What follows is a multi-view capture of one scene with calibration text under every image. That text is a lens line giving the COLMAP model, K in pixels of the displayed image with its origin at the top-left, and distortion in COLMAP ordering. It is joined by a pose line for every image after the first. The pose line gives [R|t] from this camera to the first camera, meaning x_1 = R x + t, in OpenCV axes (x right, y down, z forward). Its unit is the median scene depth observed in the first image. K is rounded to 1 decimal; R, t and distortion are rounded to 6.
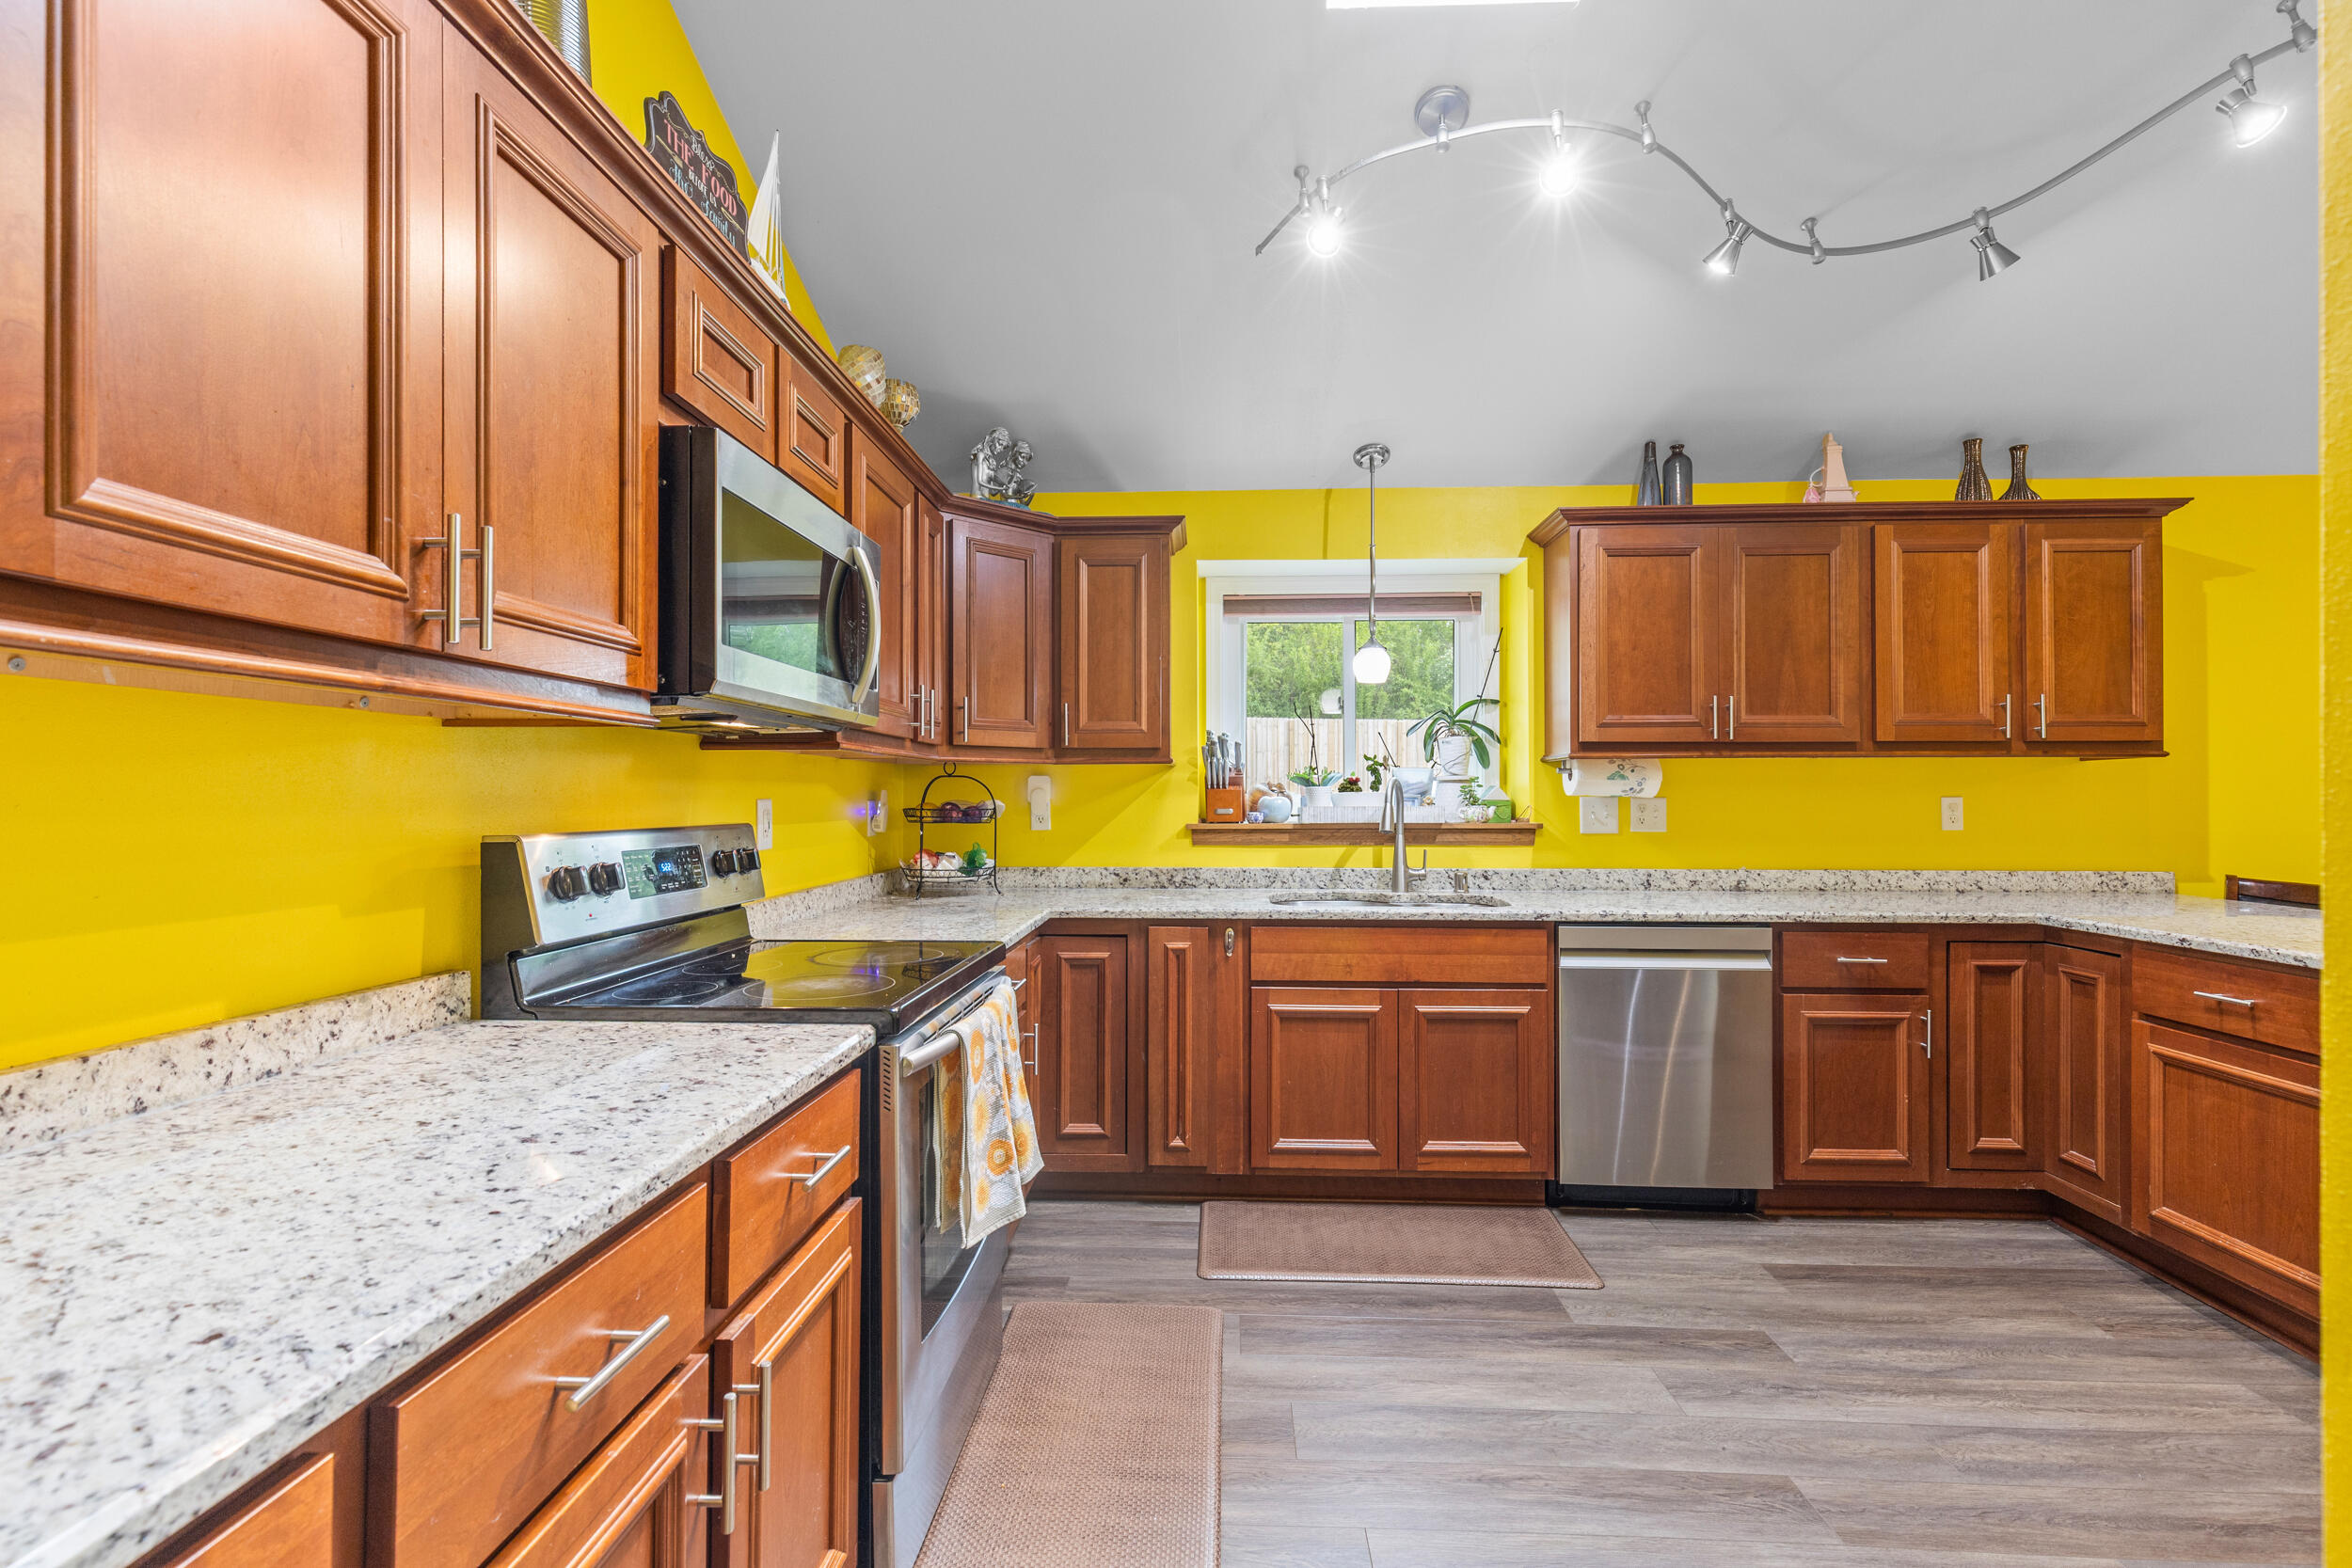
lens RADIAL K [[1059.4, 0, 1184.1], [0, 1059.4, 794.2], [0, 0, 1]] dist [0.007585, -0.000346]
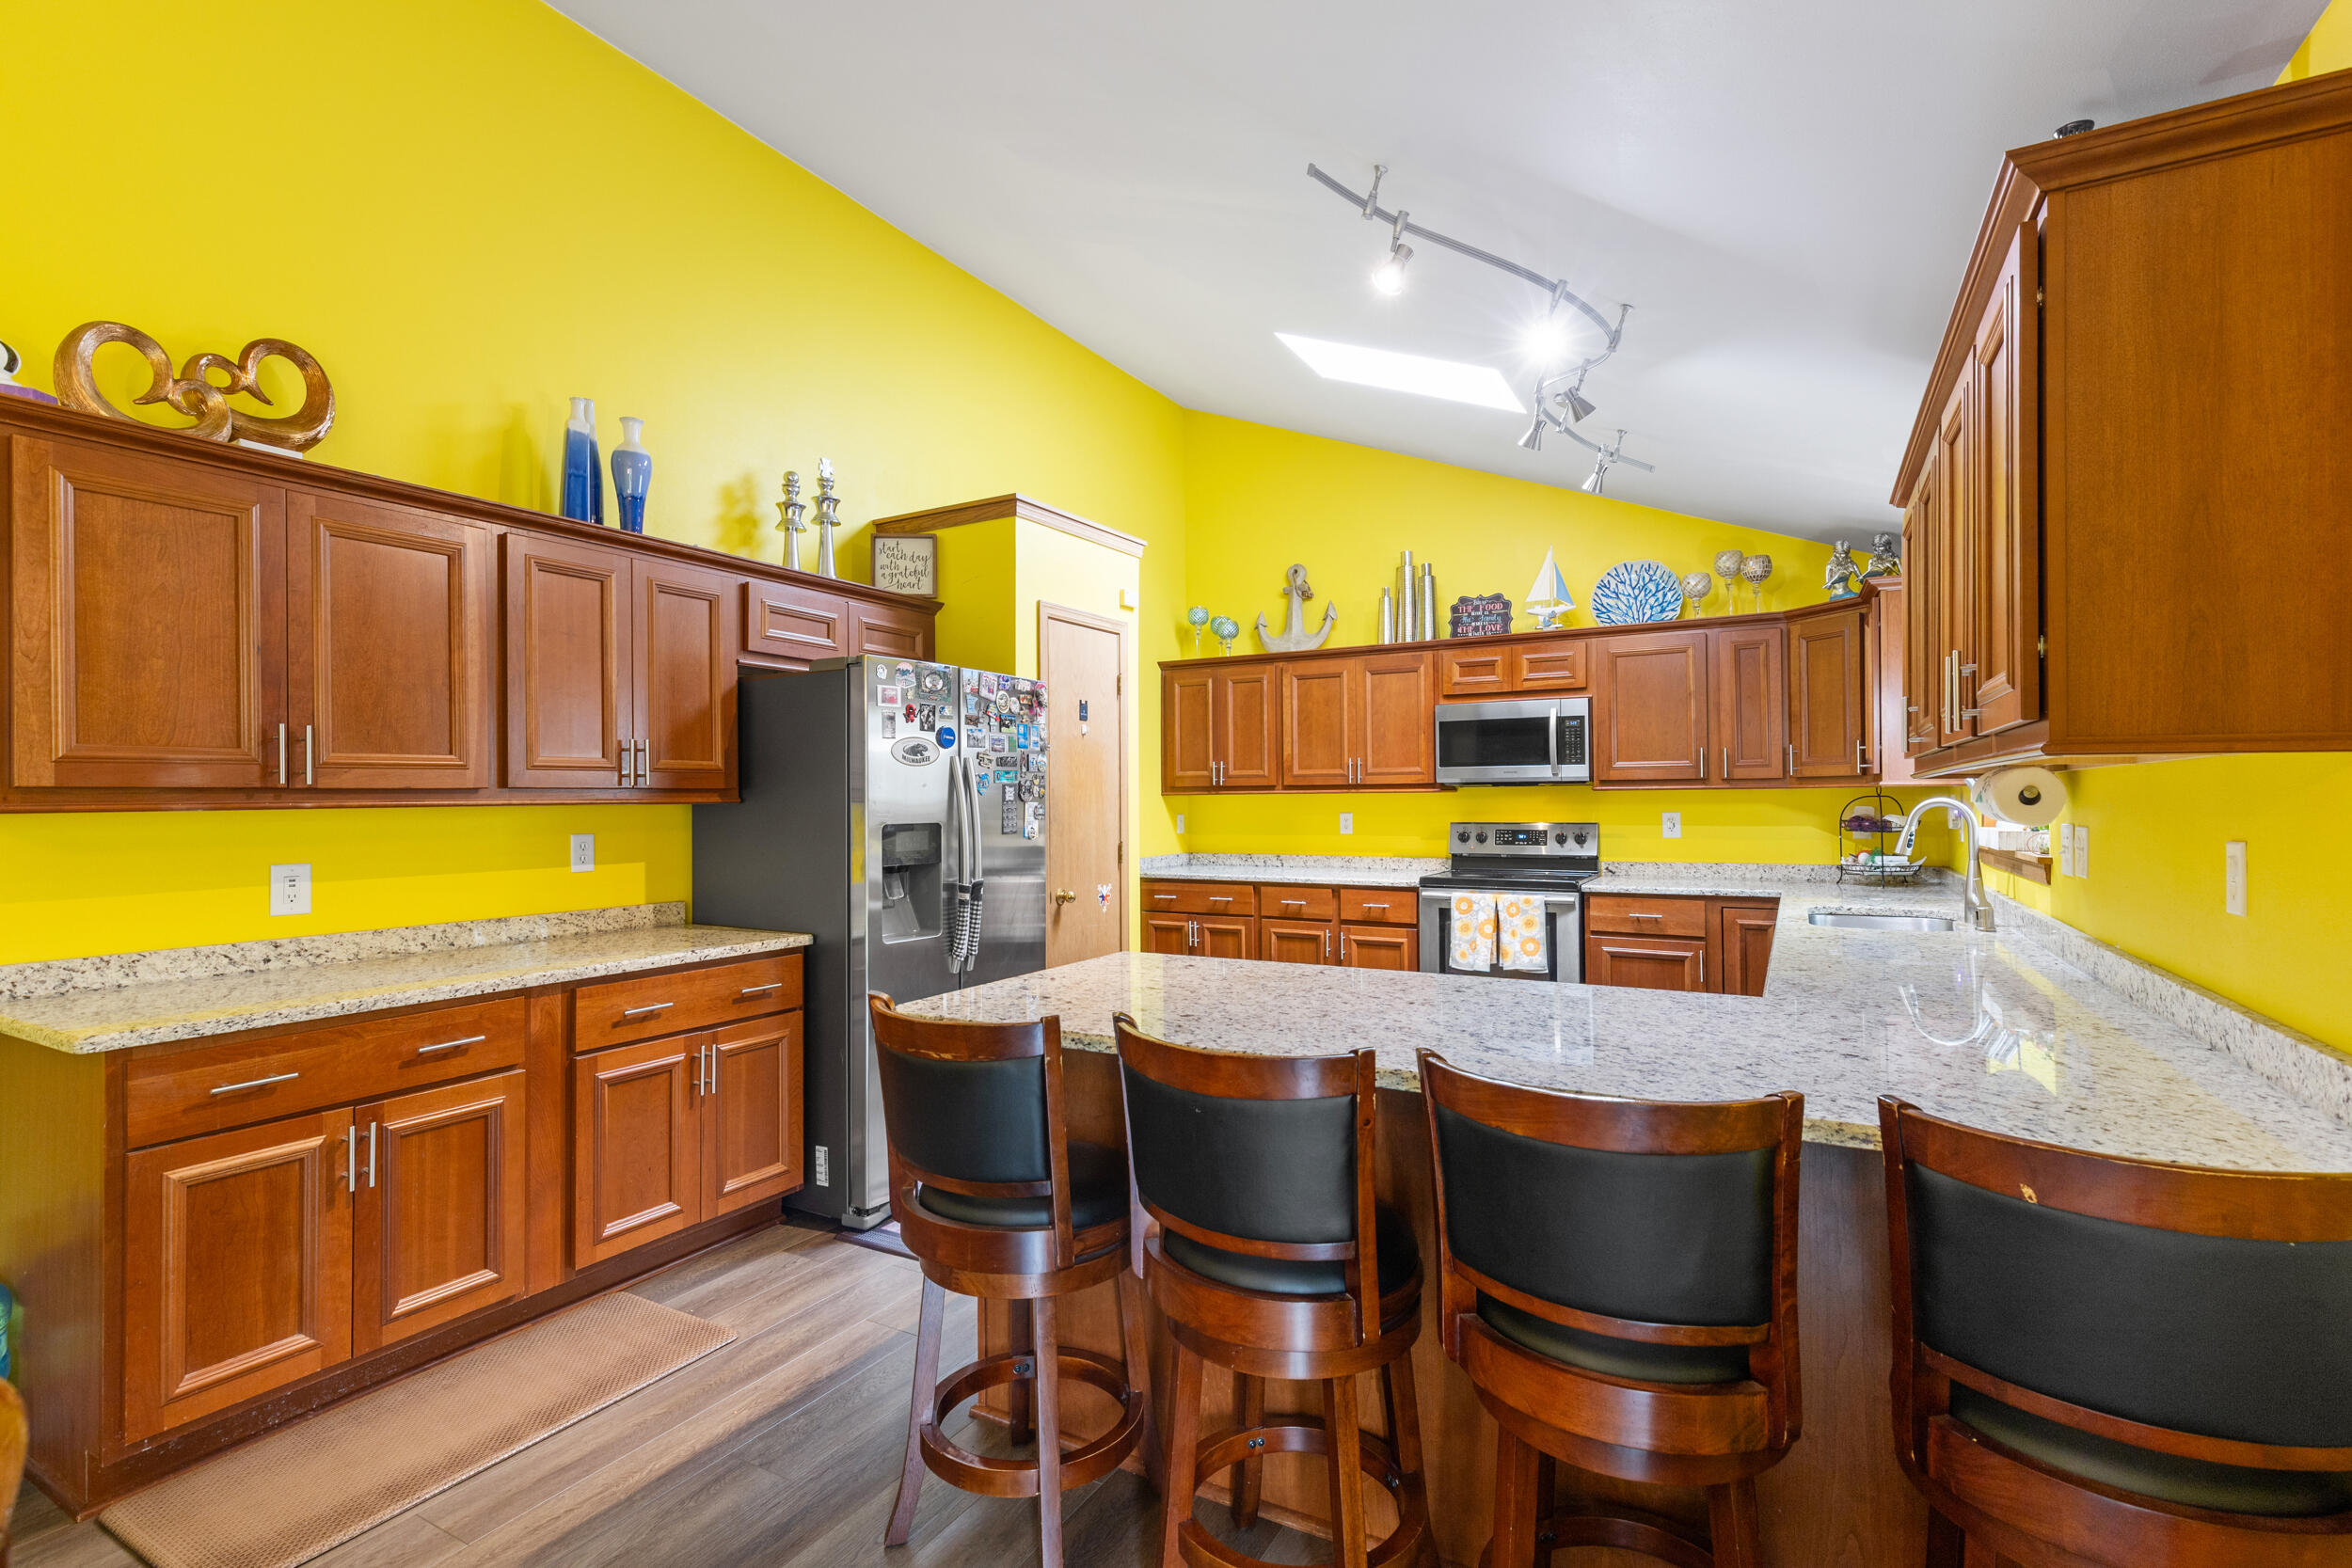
lens RADIAL K [[1071.8, 0, 1186.2], [0, 1071.8, 801.4], [0, 0, 1]] dist [0.006684, 0.000249]
pose [[-0.453818, 0.006009, -0.891074, 1.340028], [0.010524, 0.999944, 0.001383, -0.021263], [0.891032, -0.008750, -0.453856, 0.817563]]
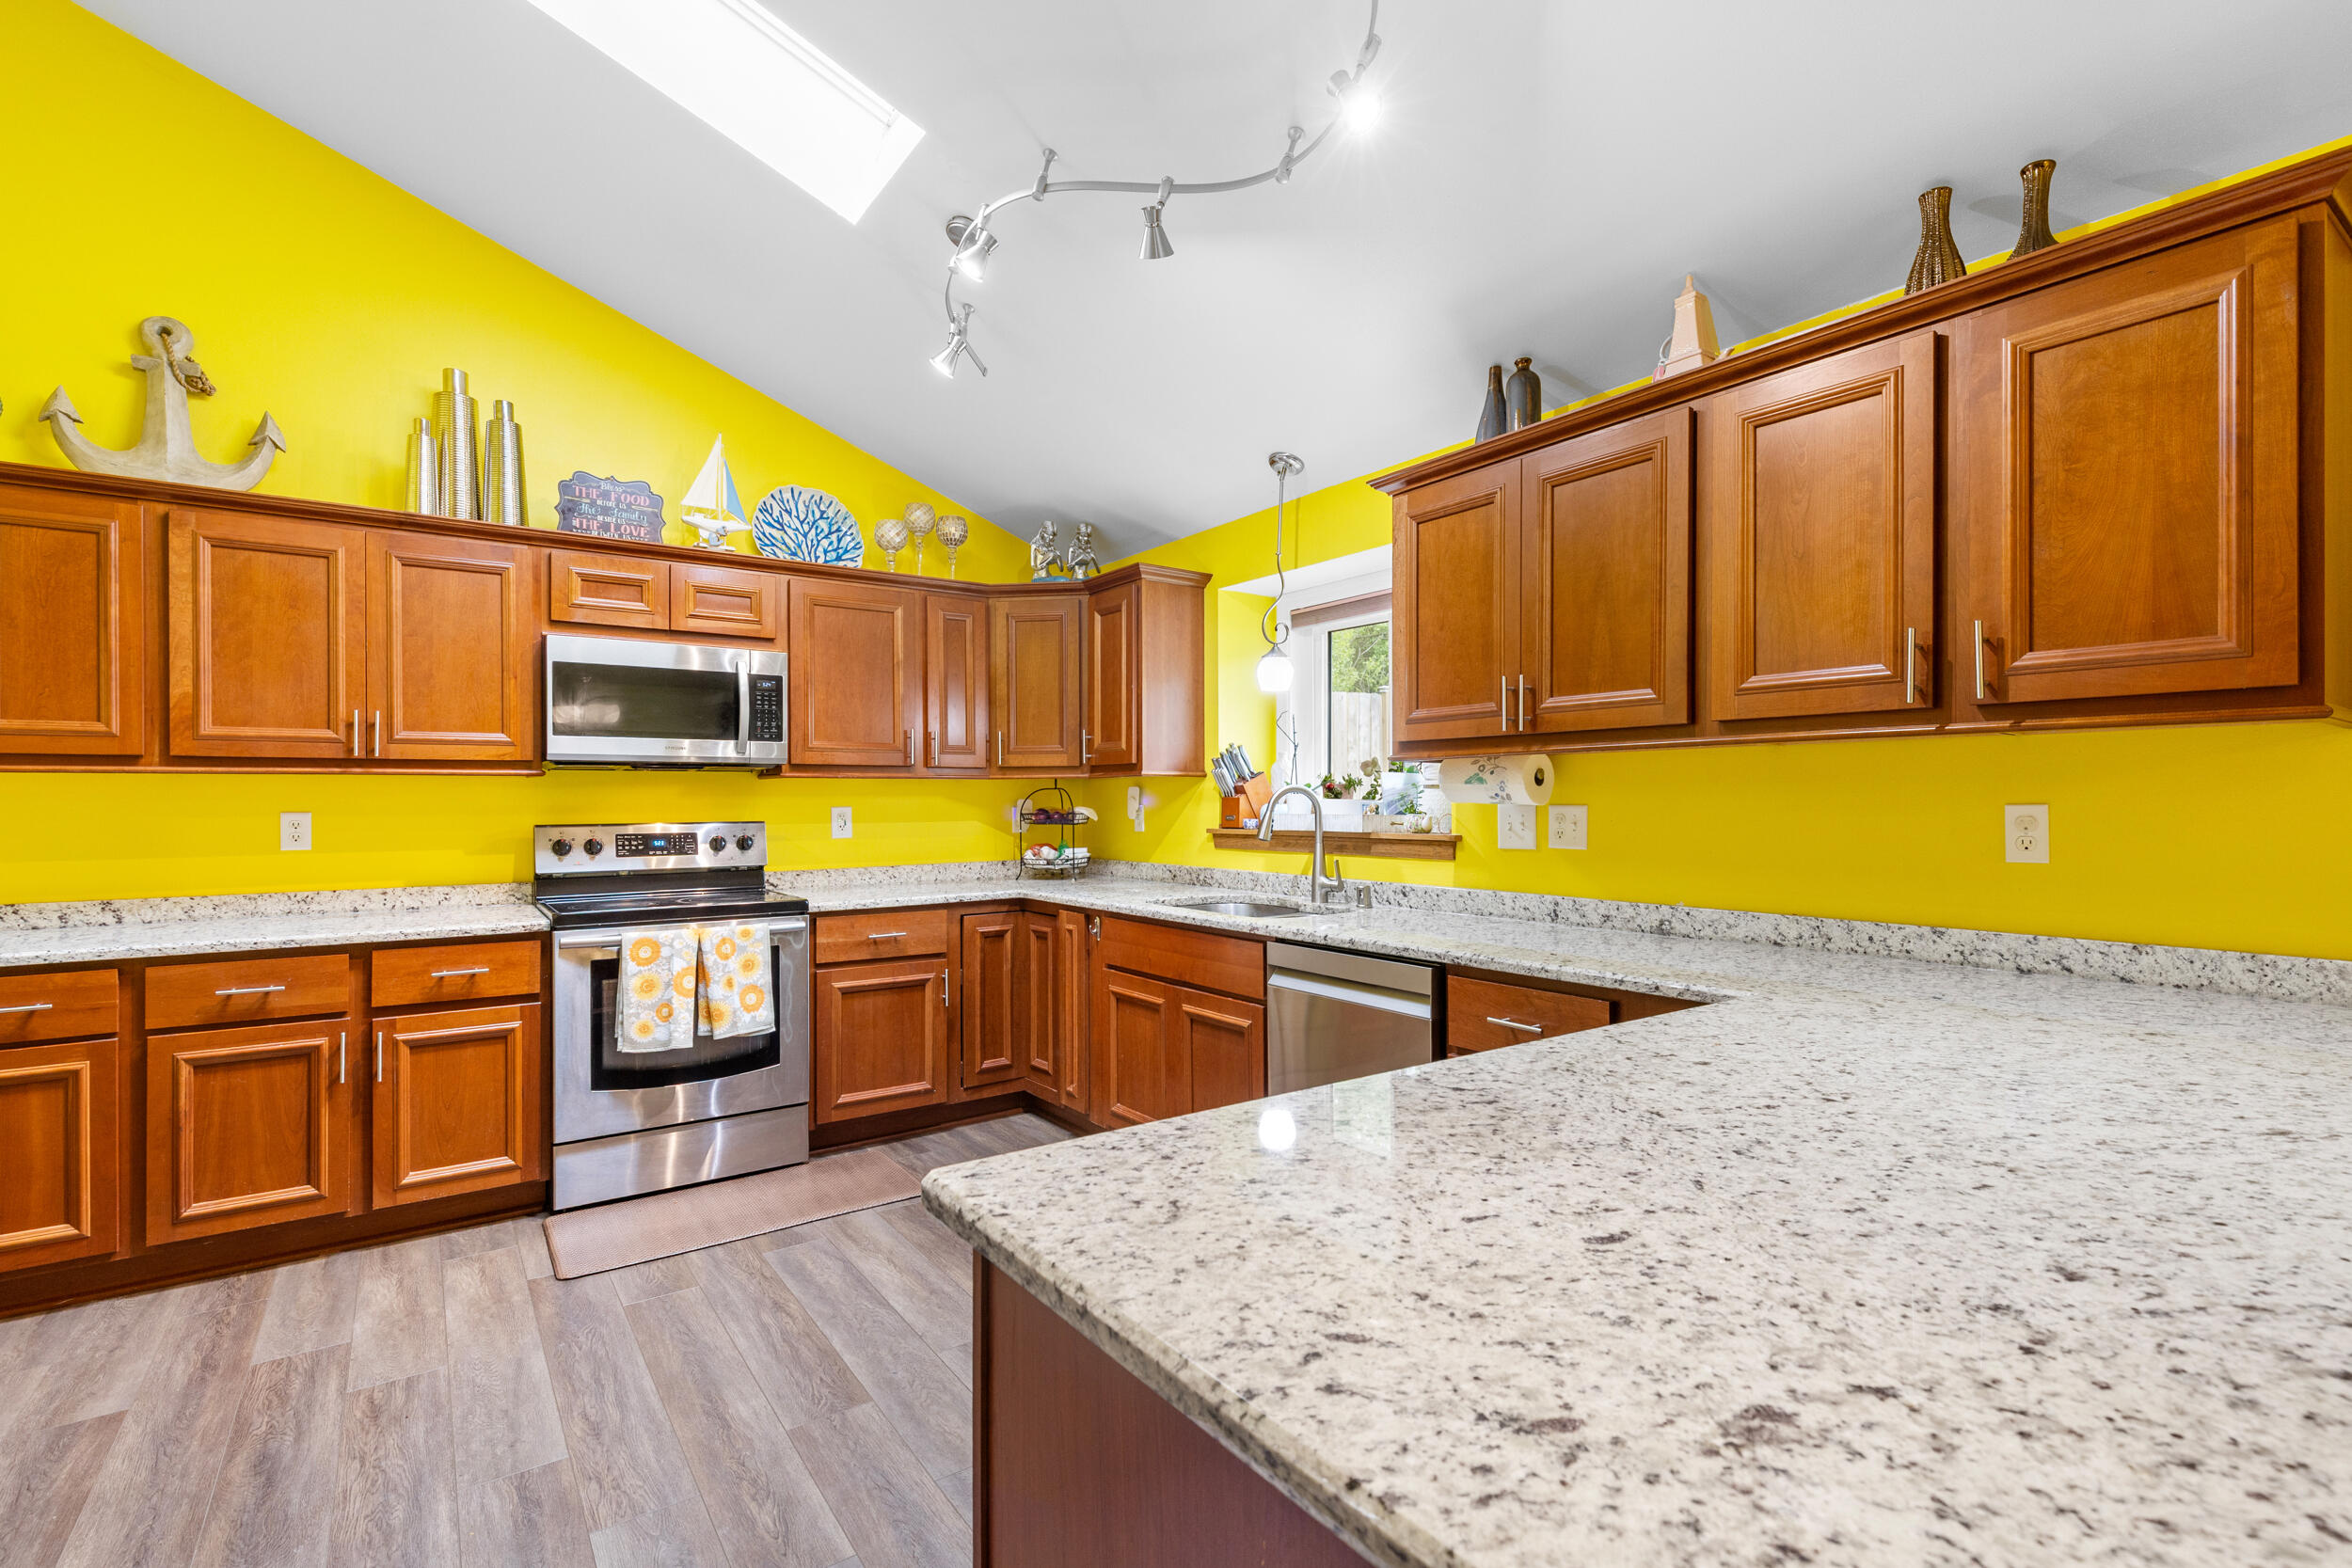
lens RADIAL K [[1071.8, 0, 1186.2], [0, 1071.8, 801.4], [0, 0, 1]] dist [0.006684, 0.000249]
pose [[0.618499, -0.002370, -0.785782, 0.903533], [0.007034, 0.999972, 0.002521, -0.003613], [0.785754, -0.007087, 0.618498, 0.295248]]
